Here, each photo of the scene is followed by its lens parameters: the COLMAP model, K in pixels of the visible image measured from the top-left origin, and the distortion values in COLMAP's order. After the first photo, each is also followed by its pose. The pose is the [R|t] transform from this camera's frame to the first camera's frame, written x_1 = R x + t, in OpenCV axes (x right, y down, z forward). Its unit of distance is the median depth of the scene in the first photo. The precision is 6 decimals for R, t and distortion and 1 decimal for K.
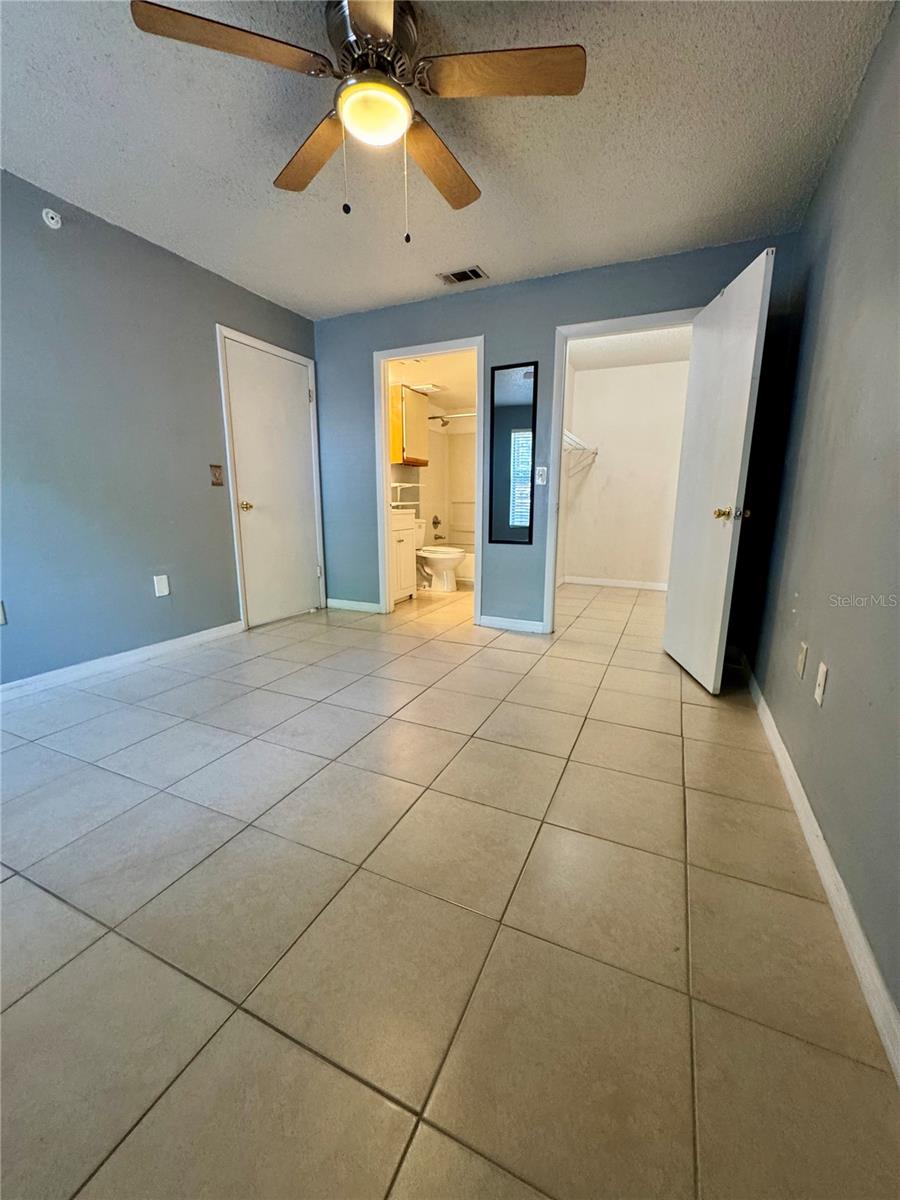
lens RADIAL K [[479.2, 0, 446.4], [0, 479.2, 600.9], [0, 0, 1]] dist [-0.000378, -0.000135]
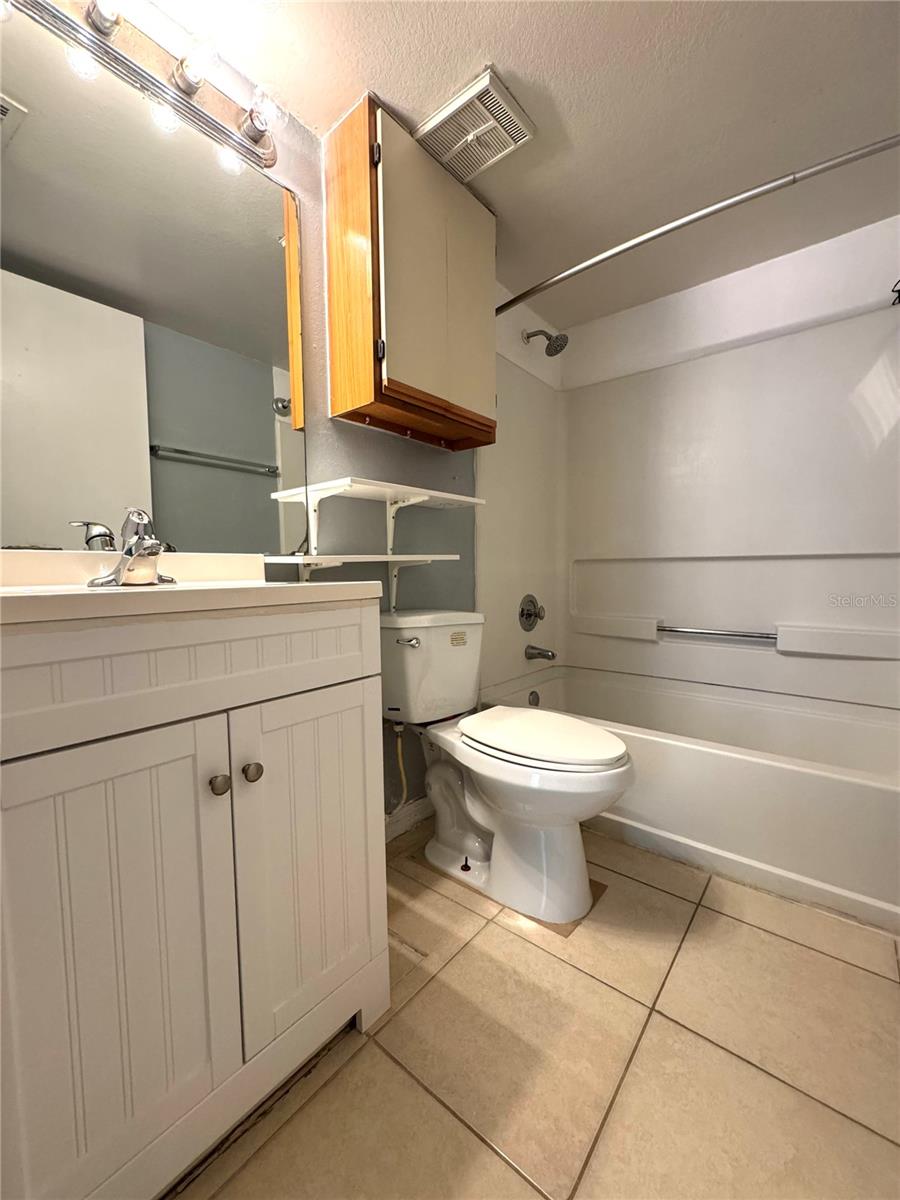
lens RADIAL K [[479.2, 0, 451.9], [0, 479.2, 600.1], [0, 0, 1]] dist [-0.000378, -0.000135]
pose [[0.968934, 0.004020, -0.247288, 0.011795], [-0.039876, 0.989325, -0.140161, -0.133154], [0.244085, 0.145668, 0.958751, 0.700360]]
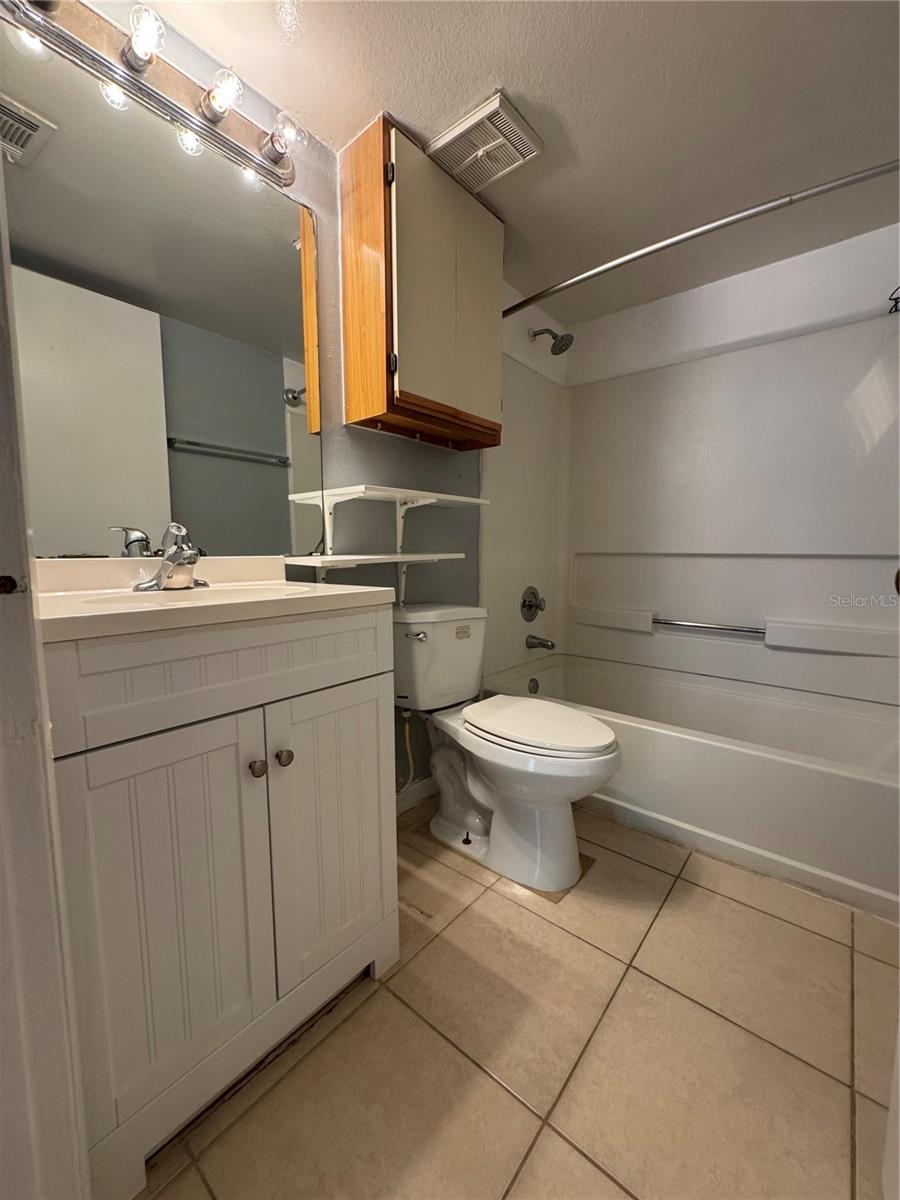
lens RADIAL K [[479.2, 0, 451.9], [0, 479.2, 600.7], [0, 0, 1]] dist [-0.000378, -0.000135]
pose [[0.966670, 0.026078, -0.254693, 0.015602], [-0.052212, 0.993973, -0.096395, -0.140572], [0.250644, 0.106480, 0.962205, 0.680866]]
